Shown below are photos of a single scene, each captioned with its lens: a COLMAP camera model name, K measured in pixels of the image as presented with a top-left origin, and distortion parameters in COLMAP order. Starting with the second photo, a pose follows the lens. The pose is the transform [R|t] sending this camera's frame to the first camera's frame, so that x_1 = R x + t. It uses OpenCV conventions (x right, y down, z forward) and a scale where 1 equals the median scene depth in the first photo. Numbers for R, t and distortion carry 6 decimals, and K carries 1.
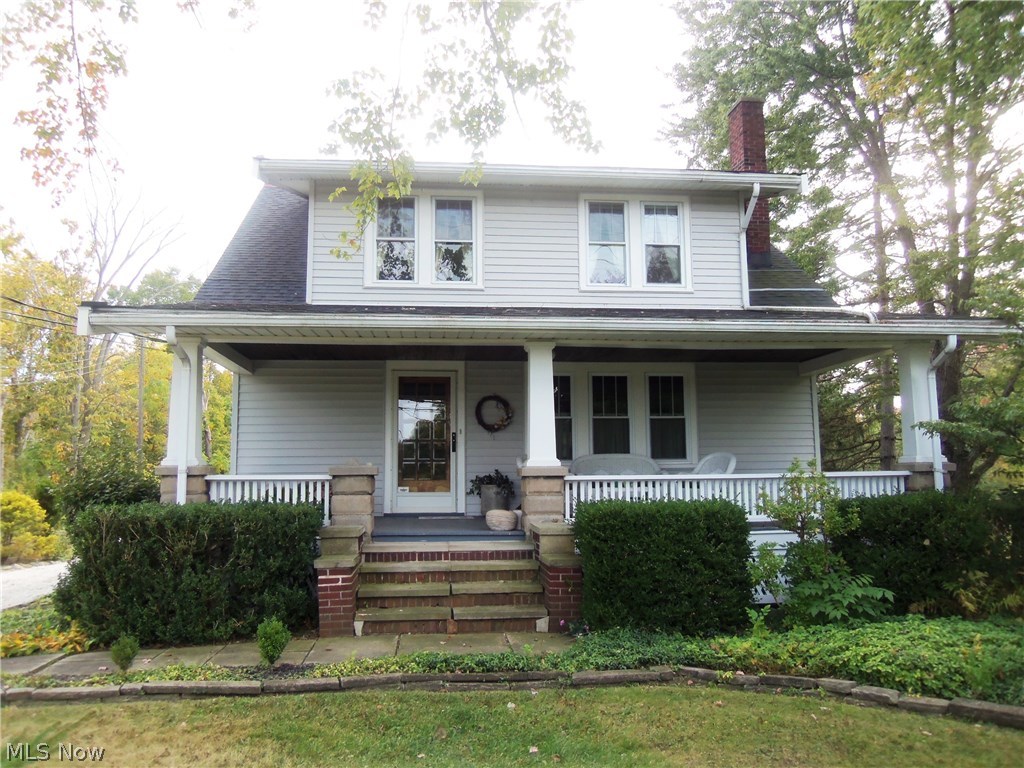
lens RADIAL K [[788.6, 0, 511.8], [0, 788.6, 424.2], [0, 0, 1]] dist [-0.001538, 0.000396]
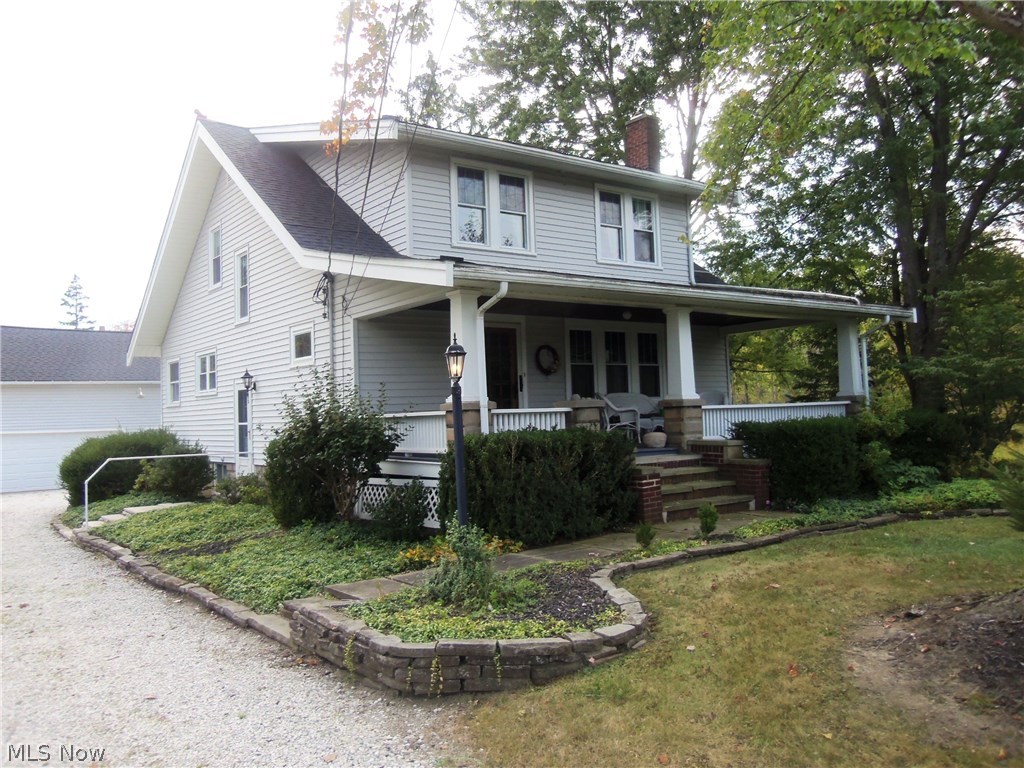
lens RADIAL K [[830.0, 0, 512.0], [0, 830.0, 384.0], [0, 0, 1]] dist [0.121378, 0.000805]
pose [[0.847806, -0.003408, 0.530295, -0.746404], [-0.008080, 0.999780, 0.019343, -0.000319], [-0.530245, -0.020684, 0.847592, -0.060737]]
